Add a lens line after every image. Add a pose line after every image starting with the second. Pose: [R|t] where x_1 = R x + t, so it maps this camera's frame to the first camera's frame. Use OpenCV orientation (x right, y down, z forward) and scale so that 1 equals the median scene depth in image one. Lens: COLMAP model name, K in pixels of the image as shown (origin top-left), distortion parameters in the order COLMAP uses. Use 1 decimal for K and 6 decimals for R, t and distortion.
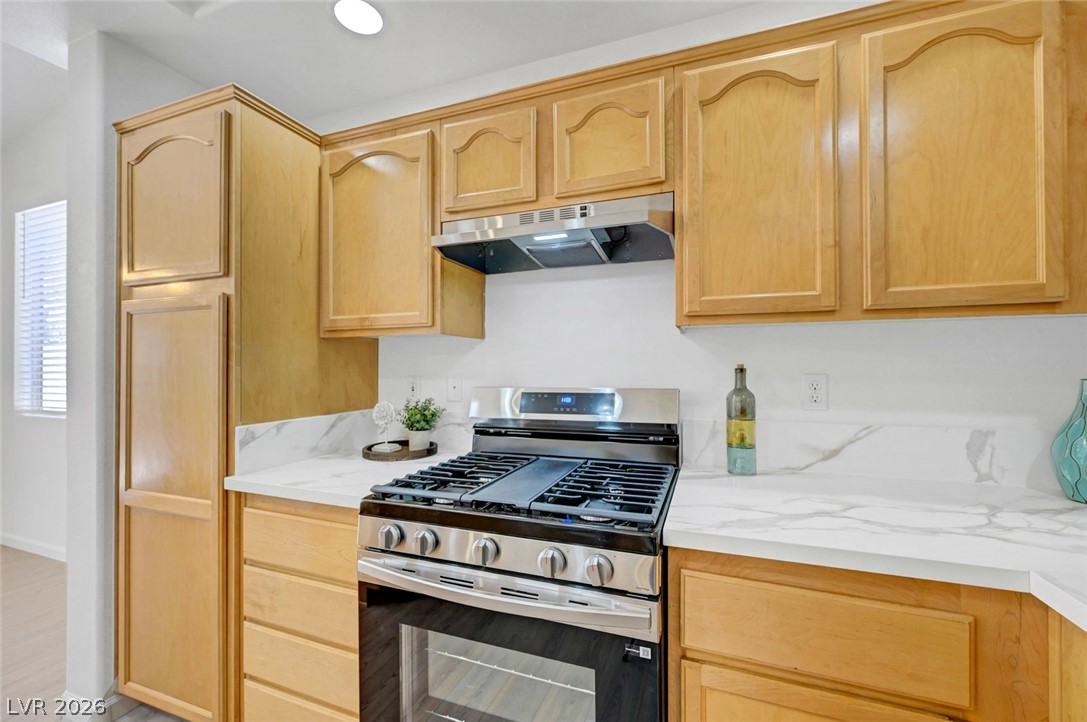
lens RADIAL K [[446.5, 0, 543.2], [0, 446.5, 360.3], [0, 0, 1]] dist [-0.003376, -0.000072]
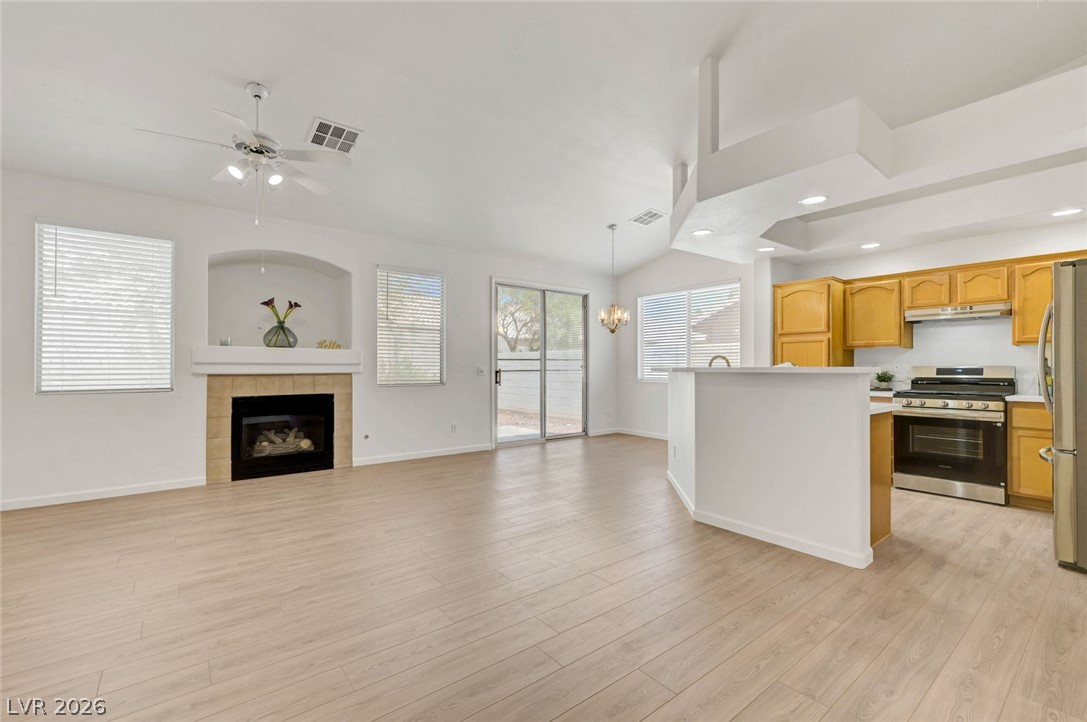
lens RADIAL K [[446.5, 0, 543.0], [0, 446.5, 361.0], [0, 0, 1]] dist [-0.003376, -0.000072]
pose [[0.844949, -0.000611, -0.534847, -0.752376], [-0.002017, 0.999989, -0.004328, 0.053811], [0.534843, 0.004736, 0.844938, -3.135730]]
